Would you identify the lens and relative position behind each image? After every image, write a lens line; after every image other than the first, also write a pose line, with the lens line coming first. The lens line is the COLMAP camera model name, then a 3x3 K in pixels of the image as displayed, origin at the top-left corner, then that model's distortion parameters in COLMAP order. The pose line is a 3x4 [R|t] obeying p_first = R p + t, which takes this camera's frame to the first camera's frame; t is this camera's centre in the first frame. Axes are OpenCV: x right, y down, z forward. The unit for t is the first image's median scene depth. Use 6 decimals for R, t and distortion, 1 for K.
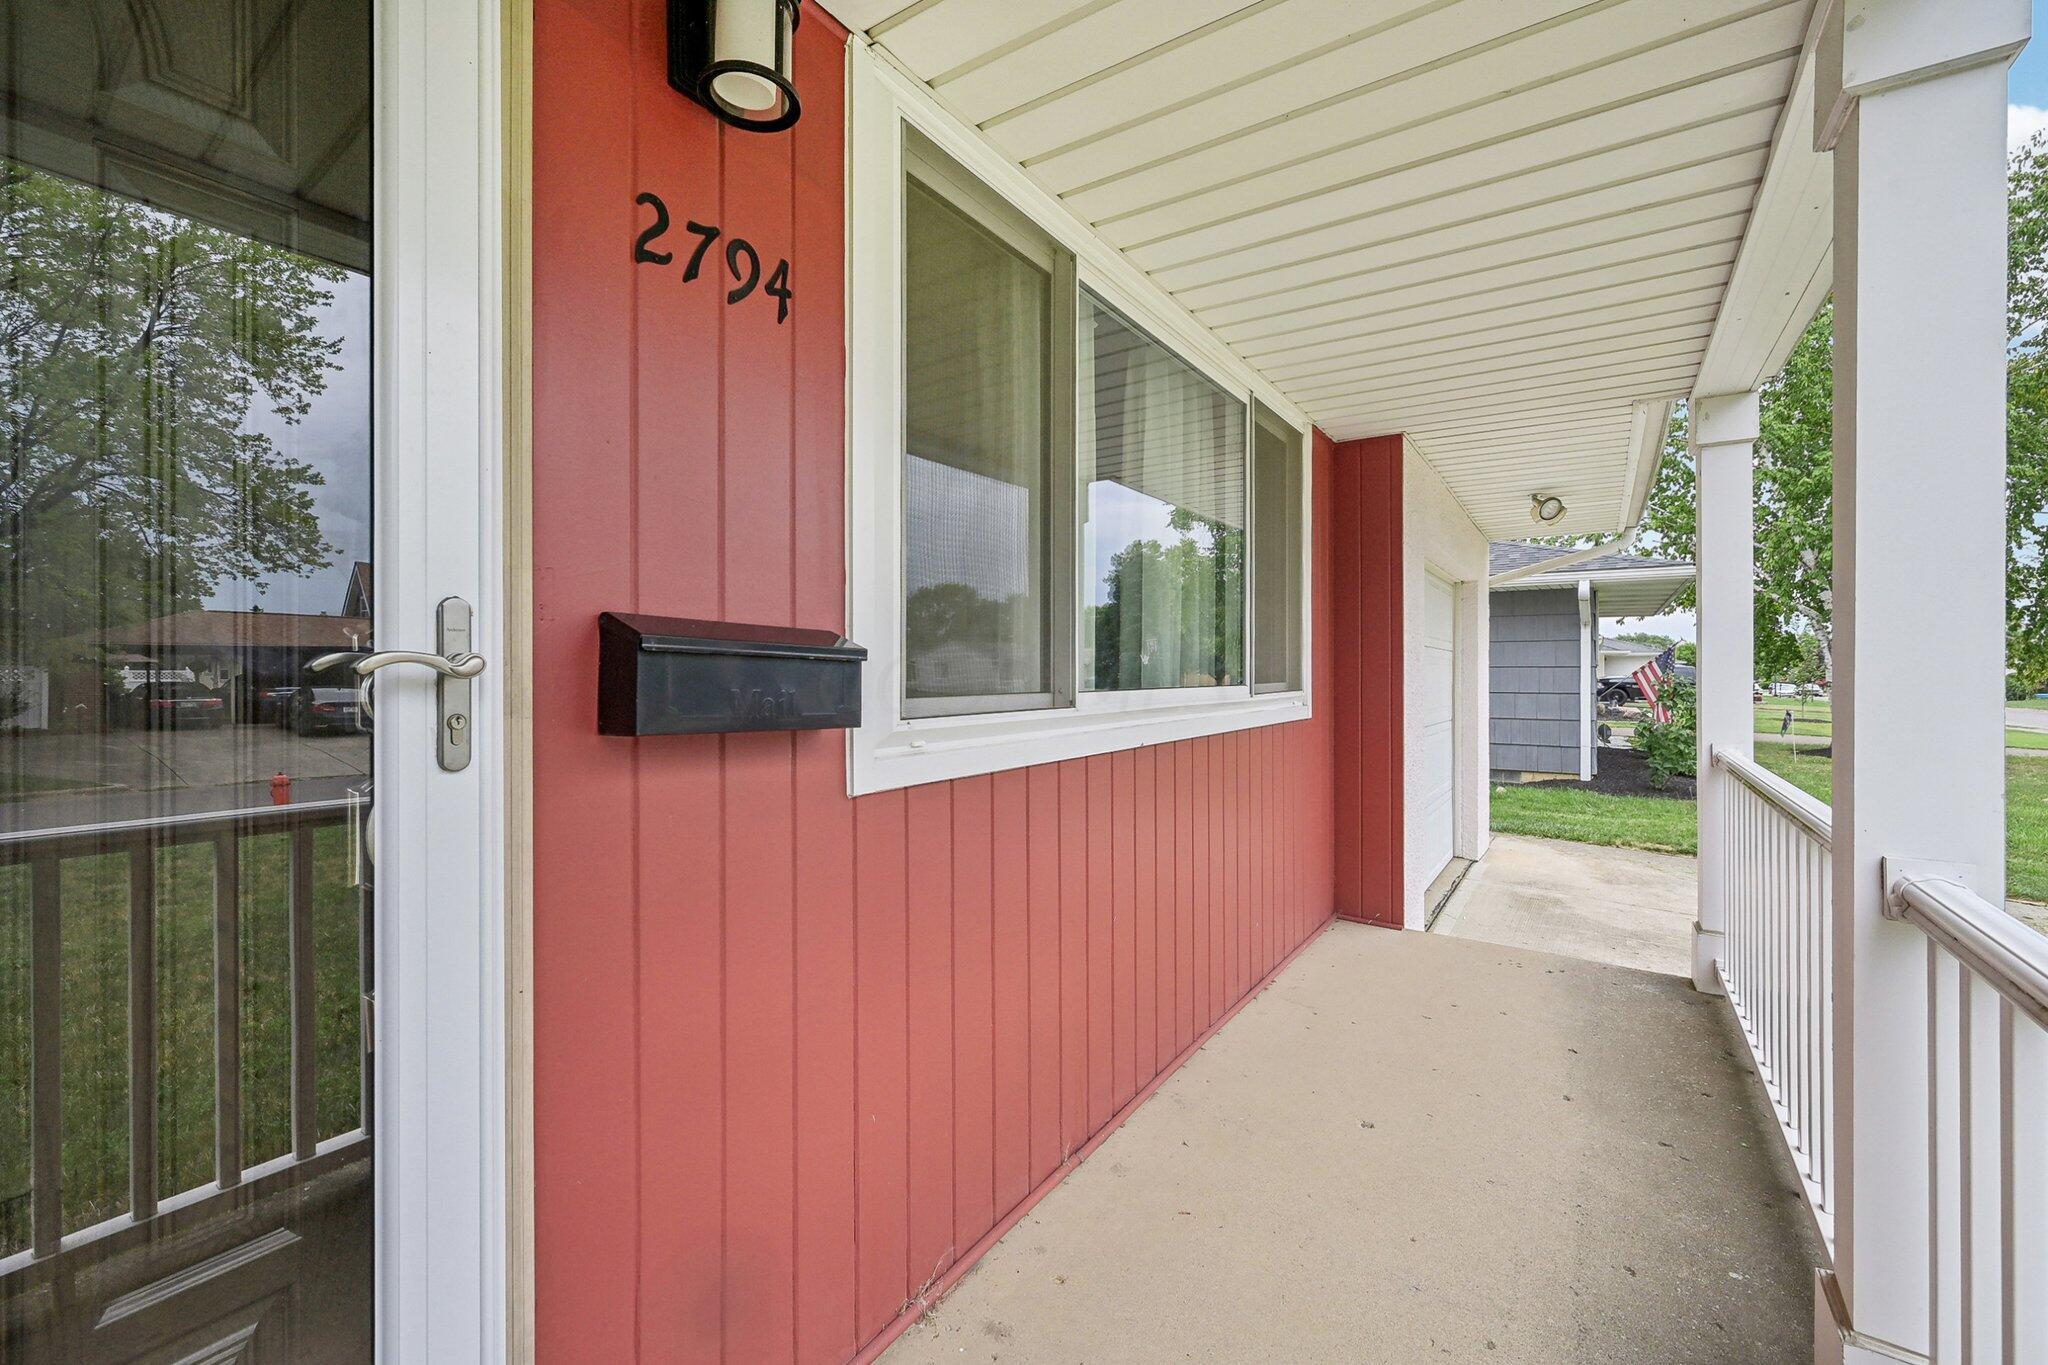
lens RADIAL K [[824.9, 0, 1024.0], [0, 824.9, 682.5], [0, 0, 1]] dist [0.000034, -0.000007]
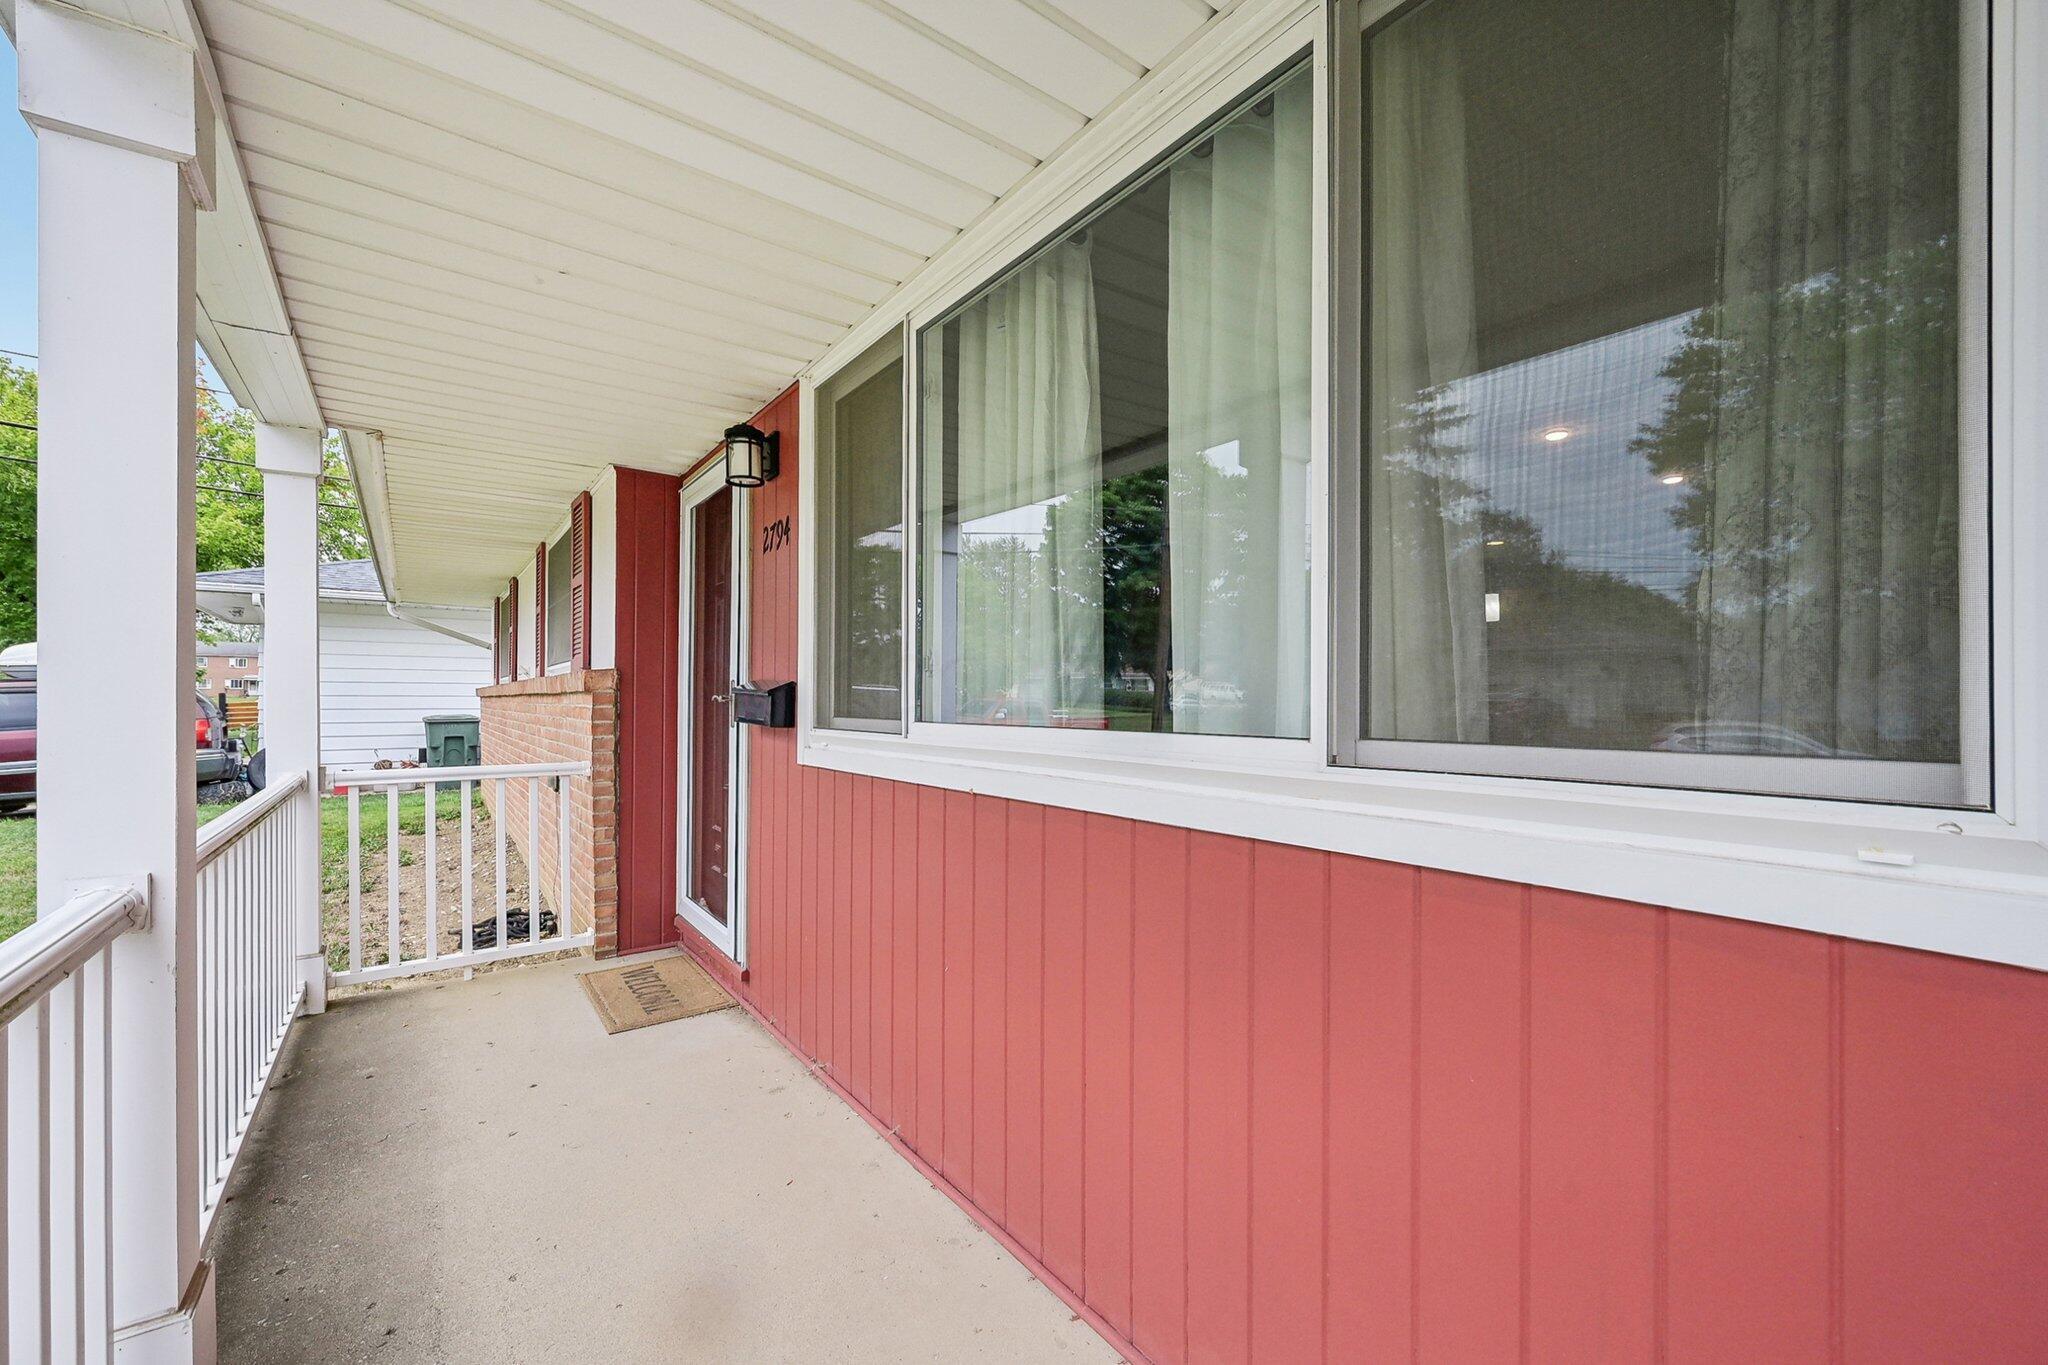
lens RADIAL K [[824.9, 0, 1024.0], [0, 824.9, 682.5], [0, 0, 1]] dist [0.000034, -0.000007]
pose [[-0.317880, -0.000188, -0.948131, 1.104561], [0.002695, 0.999996, -0.001101, -0.039559], [0.948127, -0.002905, -0.317878, 1.581424]]
